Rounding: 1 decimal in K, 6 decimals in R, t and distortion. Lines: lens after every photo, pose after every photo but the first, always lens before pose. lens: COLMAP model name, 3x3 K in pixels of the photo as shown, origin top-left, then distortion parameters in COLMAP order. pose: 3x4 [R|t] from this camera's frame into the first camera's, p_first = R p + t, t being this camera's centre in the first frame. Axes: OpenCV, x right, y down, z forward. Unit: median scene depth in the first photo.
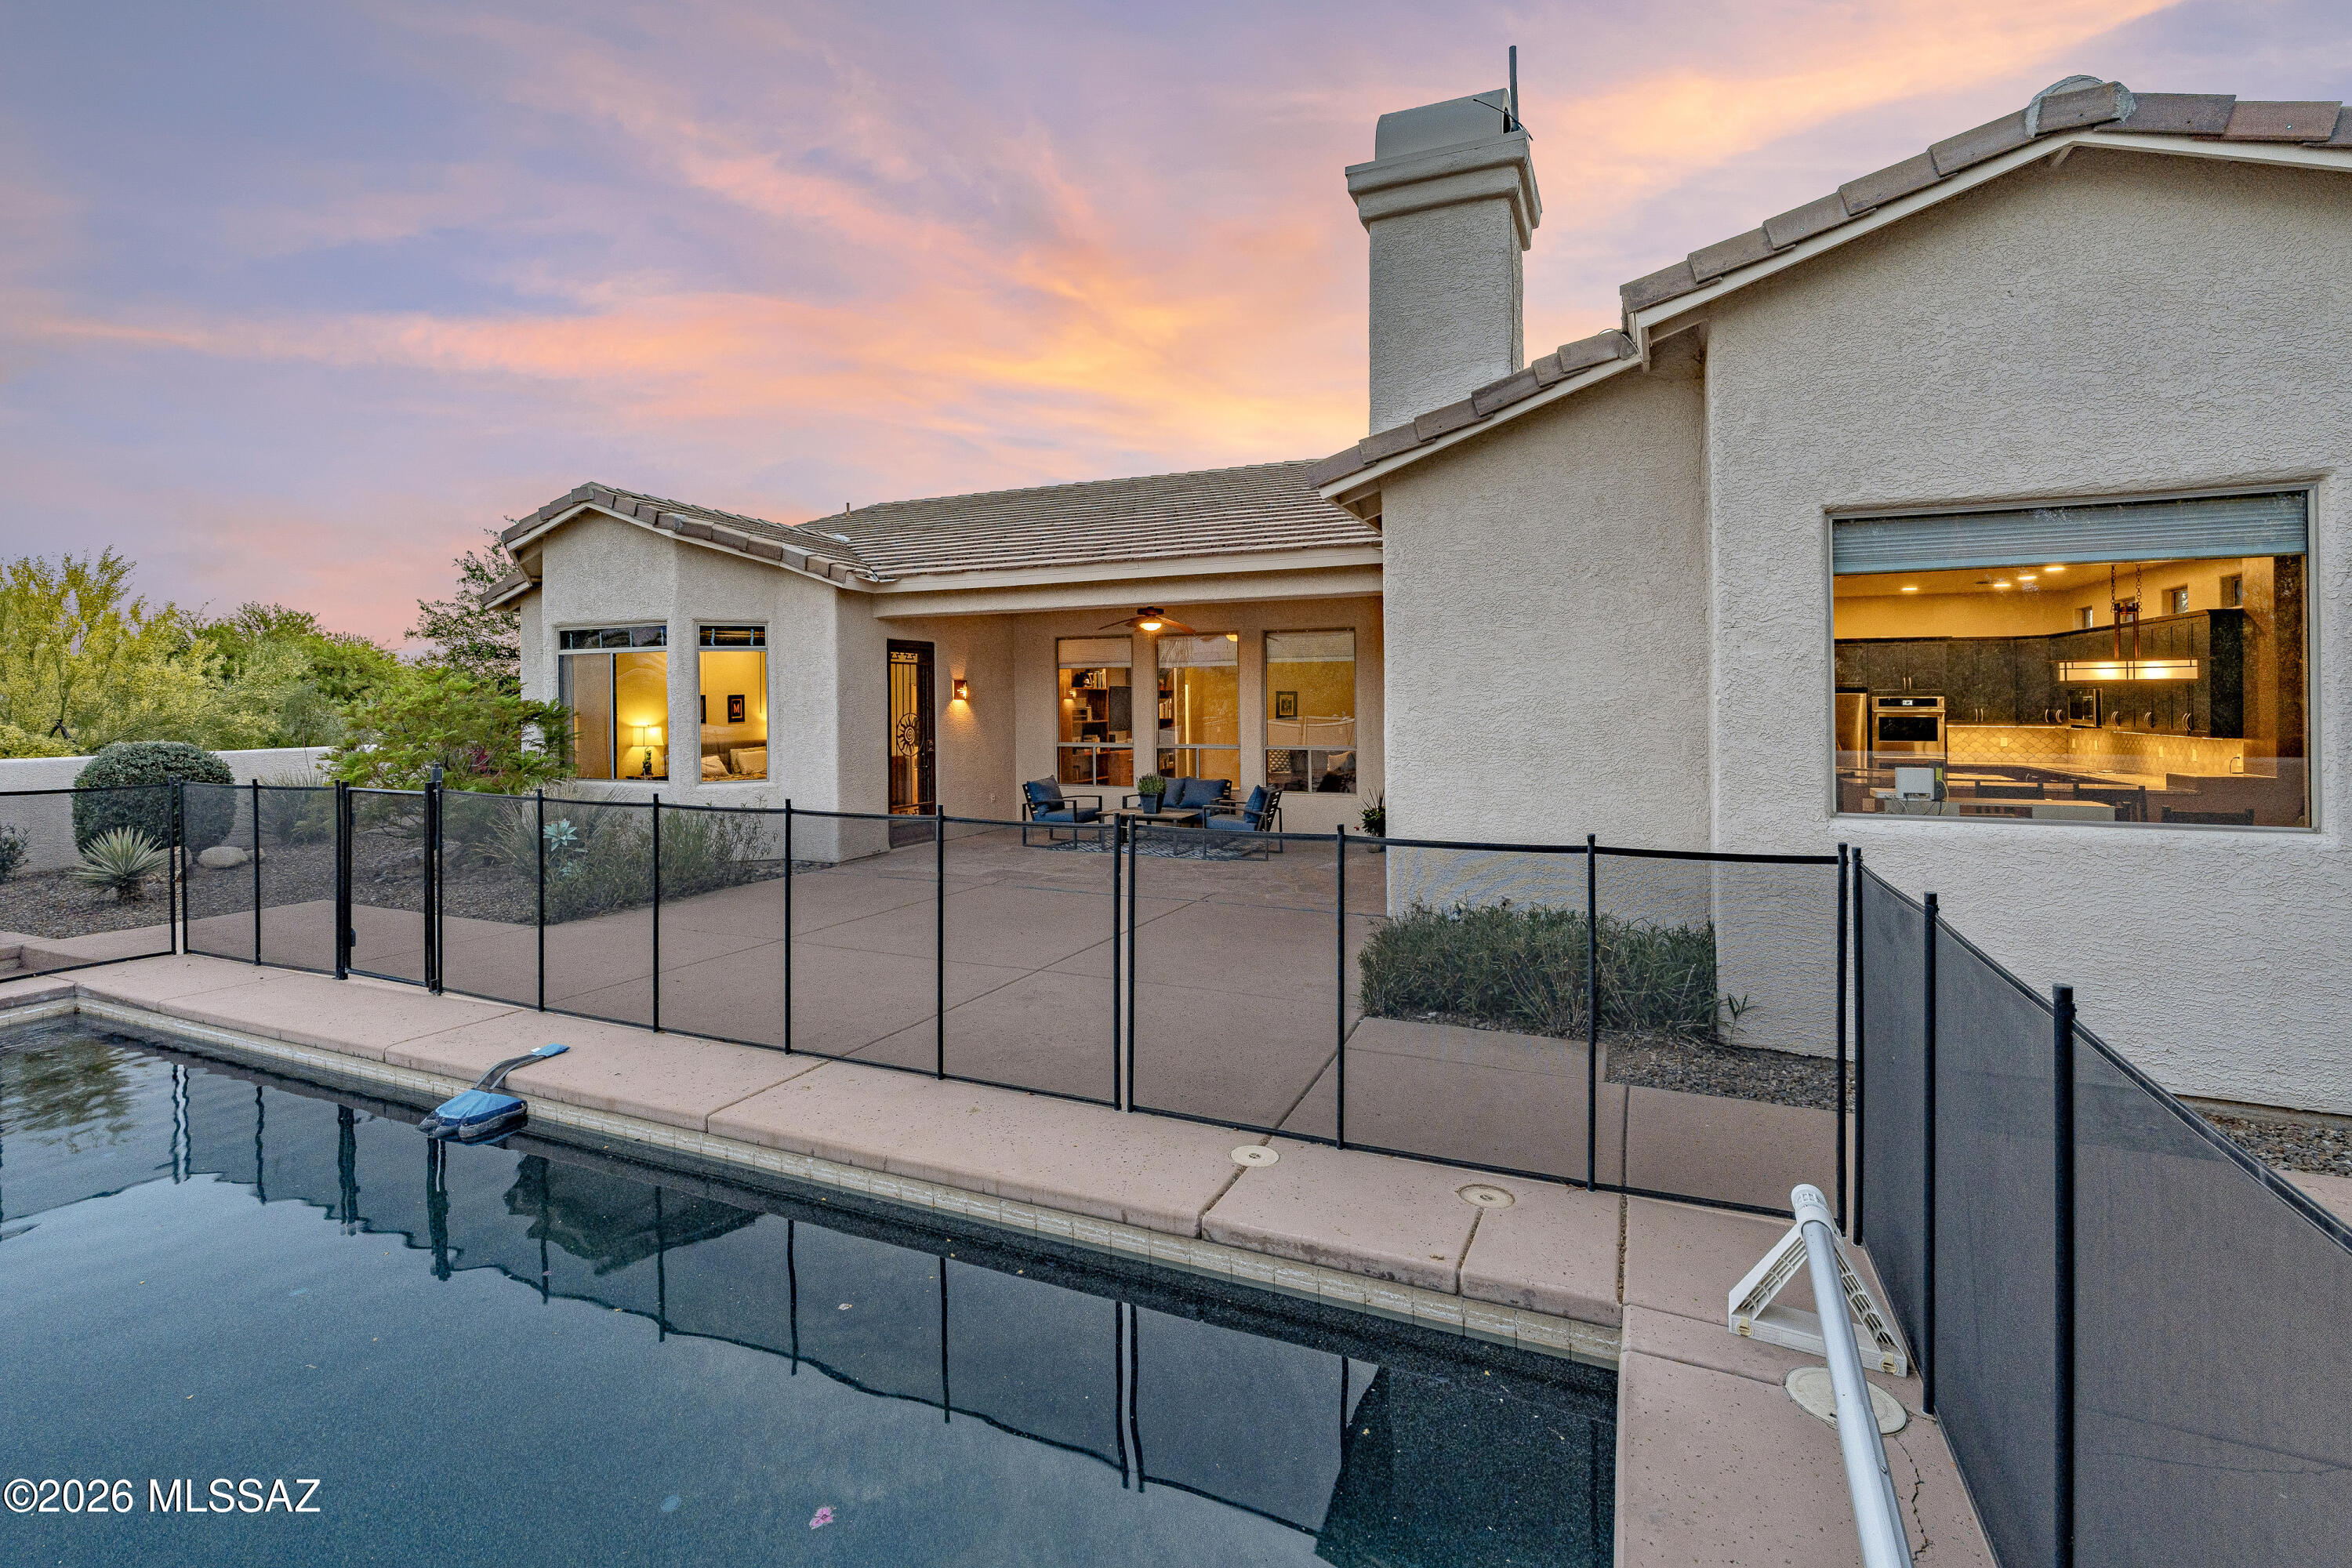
lens RADIAL K [[1072.8, 0, 1172.6], [0, 1072.8, 703.3], [0, 0, 1]] dist [-0.001310, 0.000002]
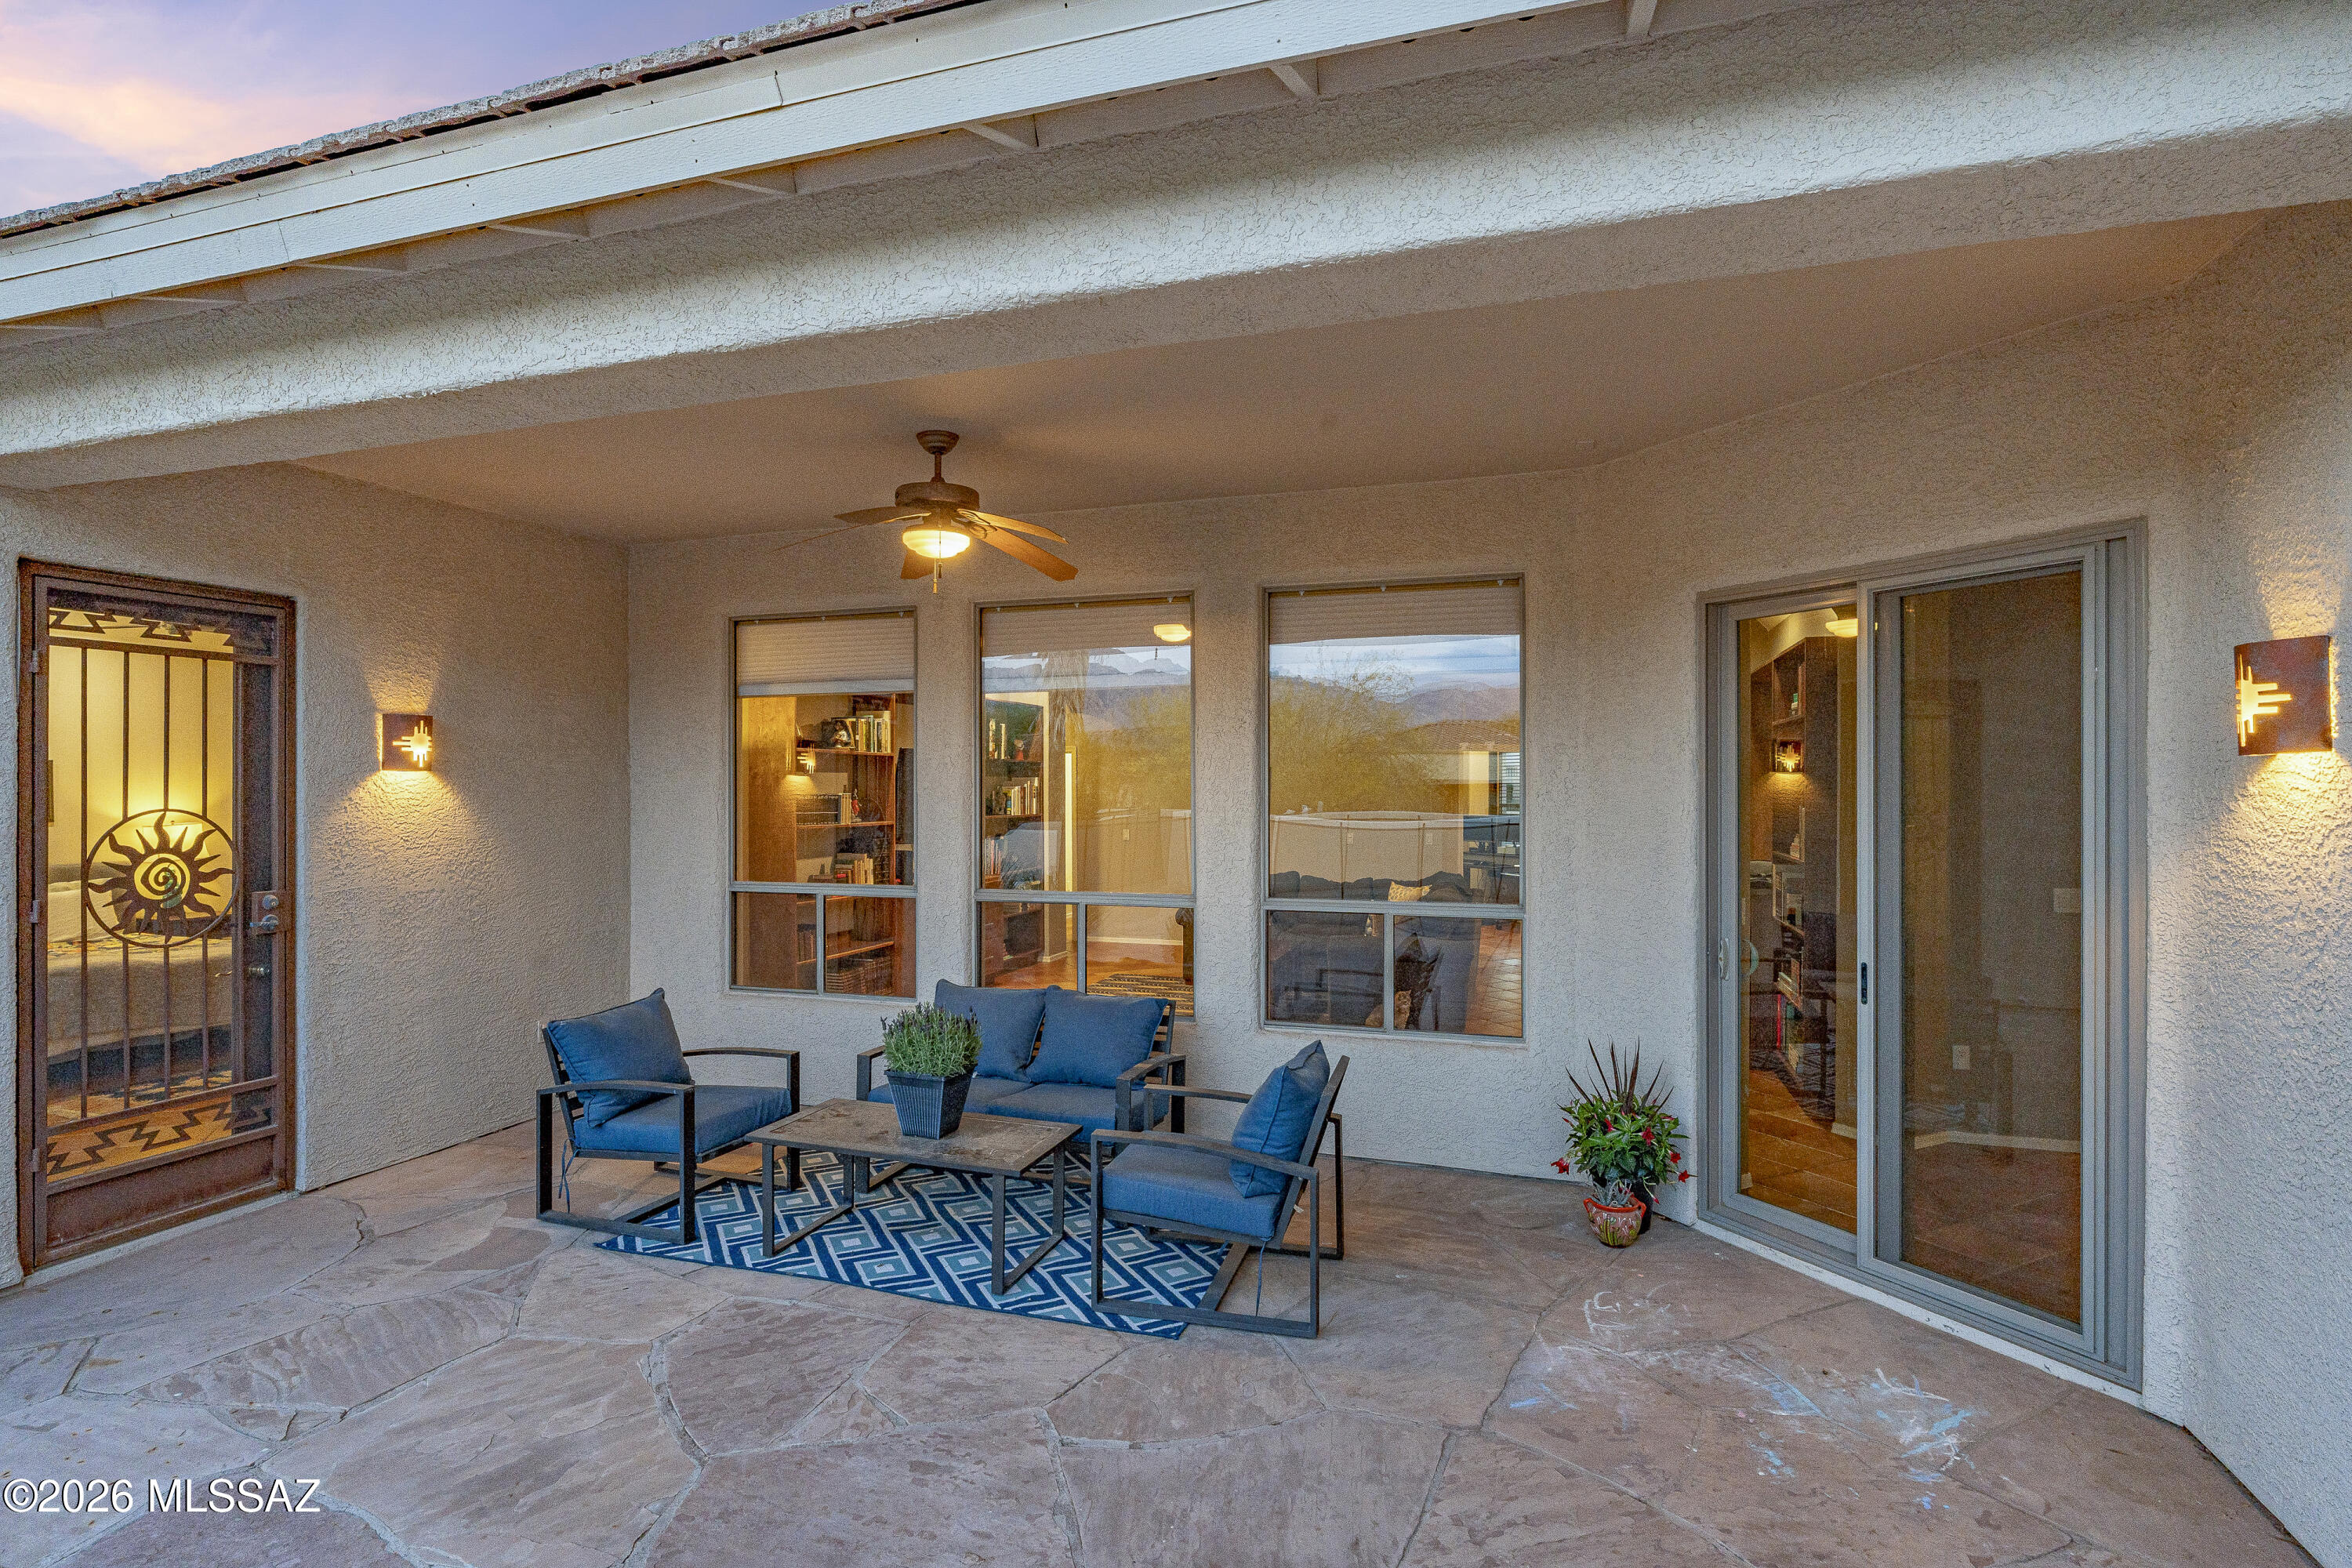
lens RADIAL K [[1129.9, 0, 1186.5], [0, 1129.9, 784.5], [0, 0, 1]] dist [-0.018439, -0.000293]
pose [[0.994506, 0.007586, 0.104404, 0.021061], [-0.007160, 0.999964, -0.004454, 0.001265], [-0.104435, 0.003682, 0.994525, 0.694832]]
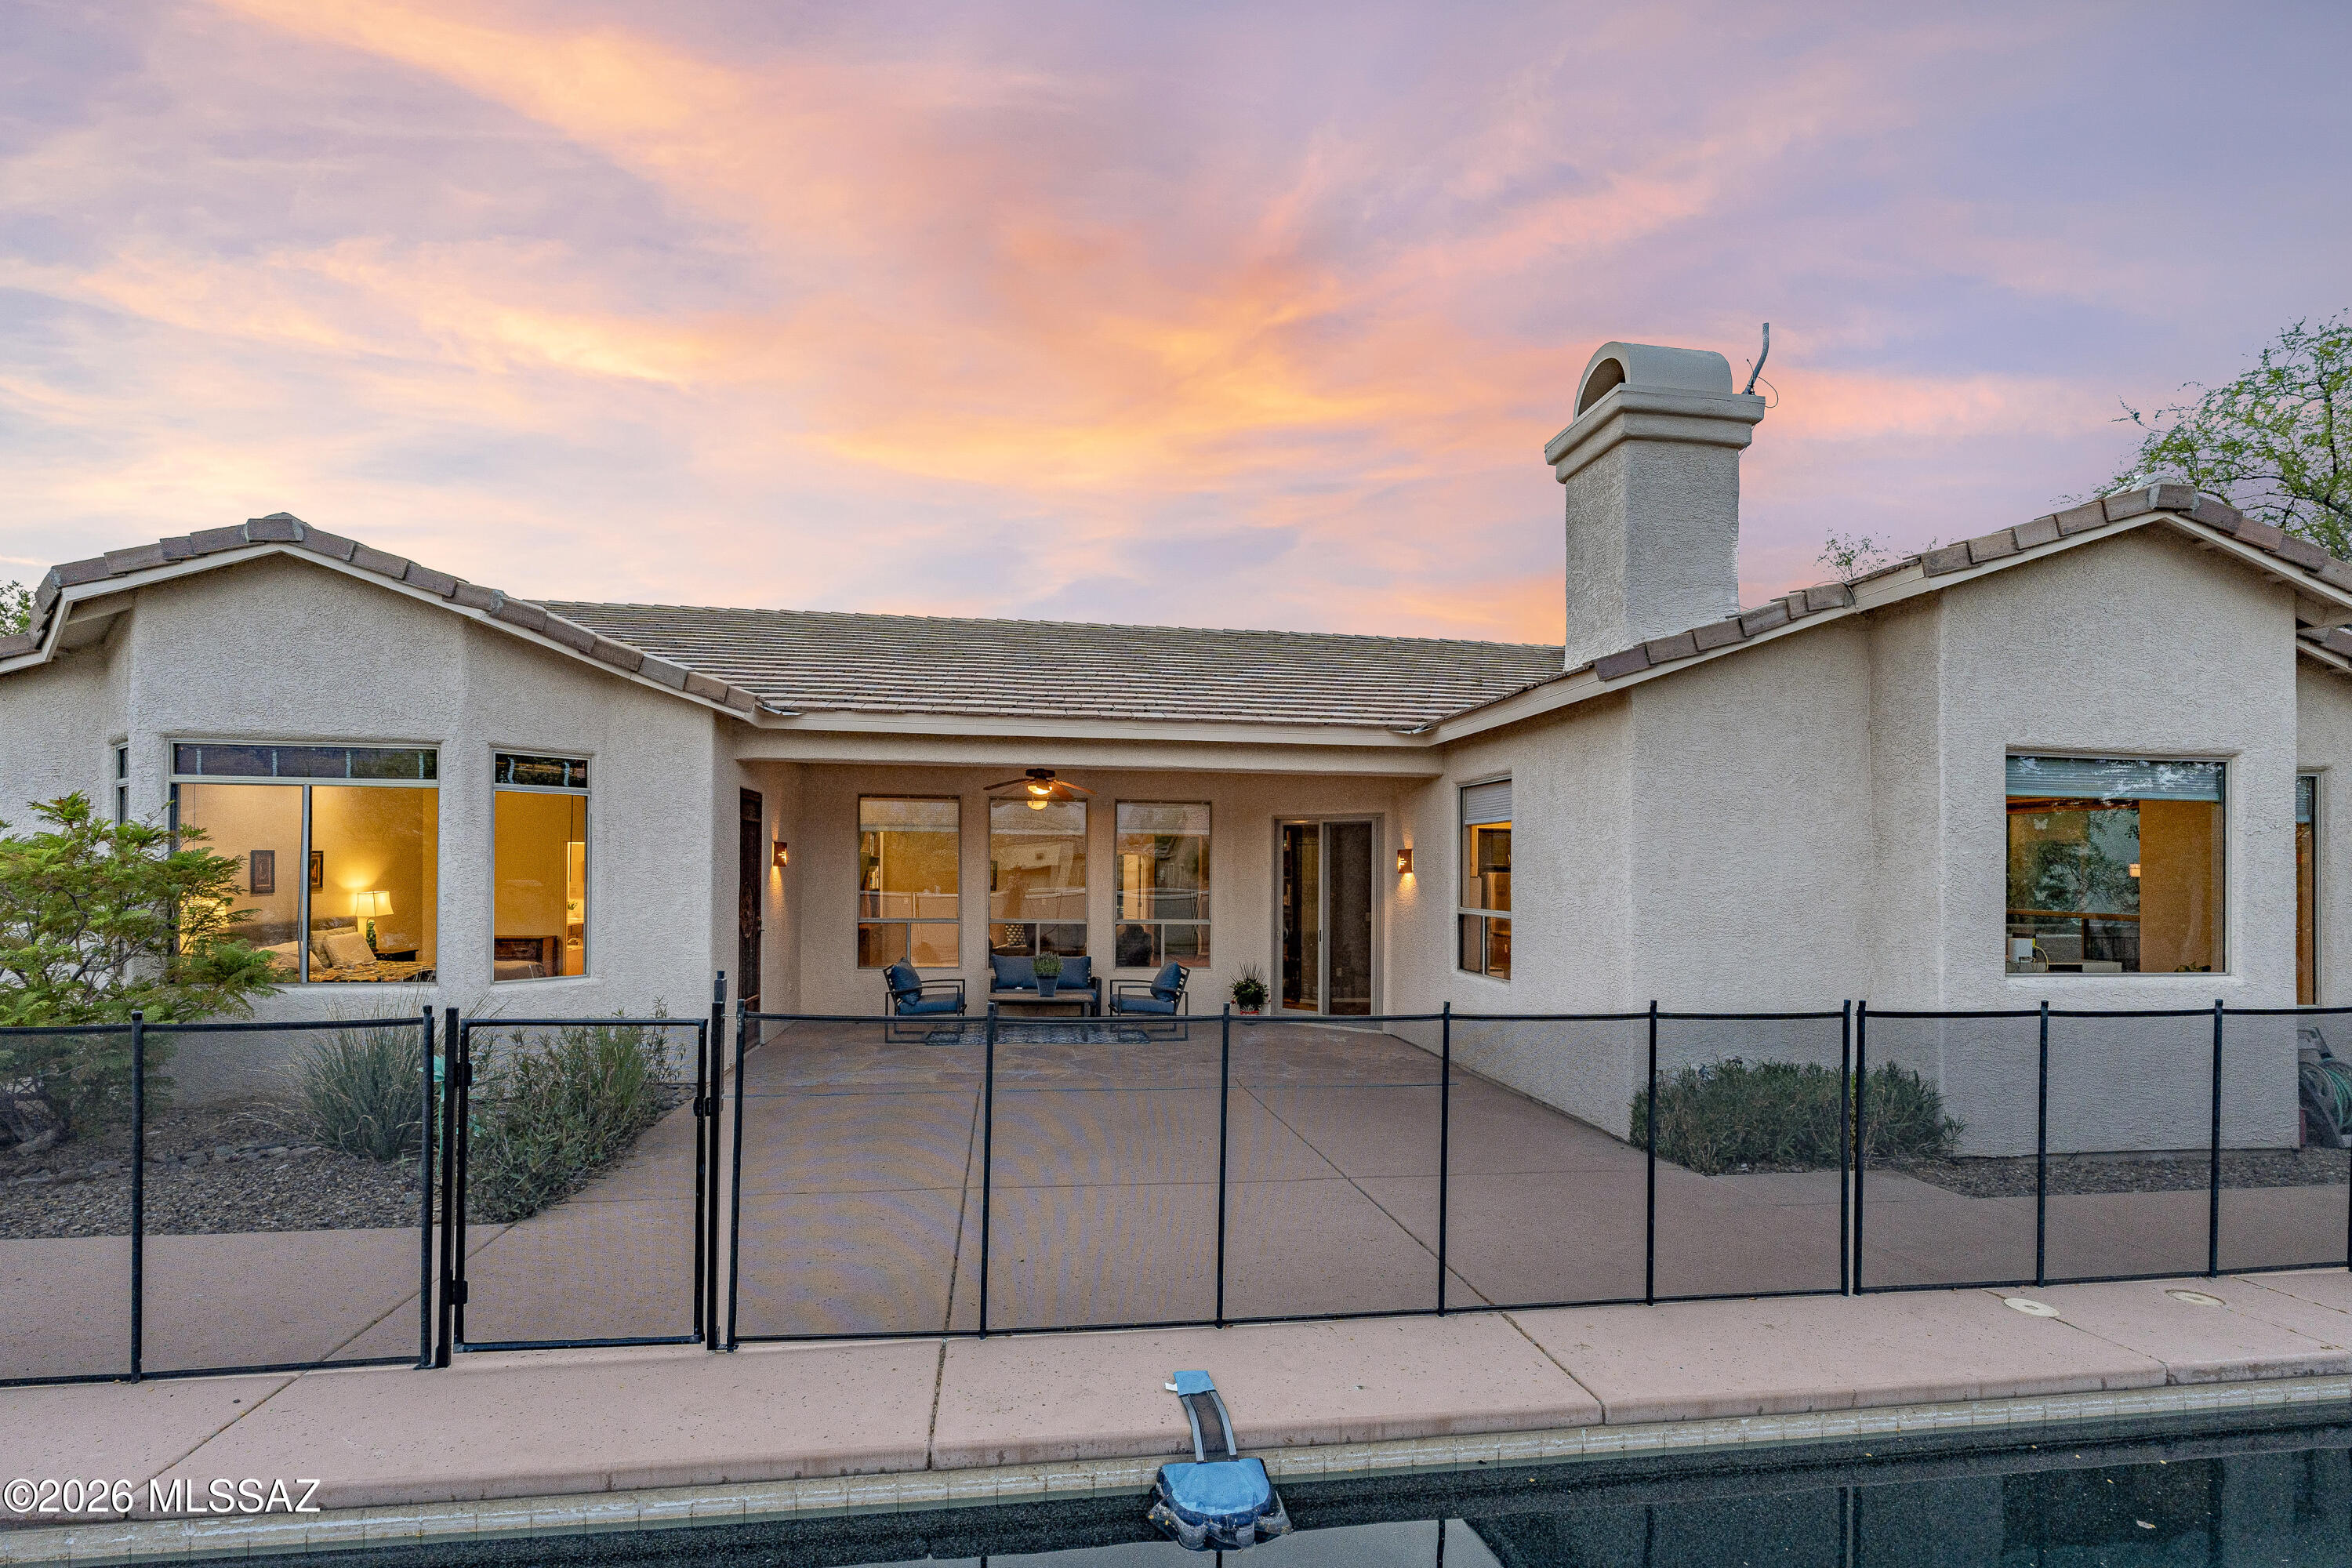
lens RADIAL K [[1076.5, 0, 1166.9], [0, 1076.5, 860.6], [0, 0, 1]] dist [-0.000951, 0.000471]
pose [[0.843204, 0.021581, 0.537161, -0.441111], [-0.016214, 0.999760, -0.014716, -0.000966], [-0.537350, 0.003699, 0.843351, 0.190579]]
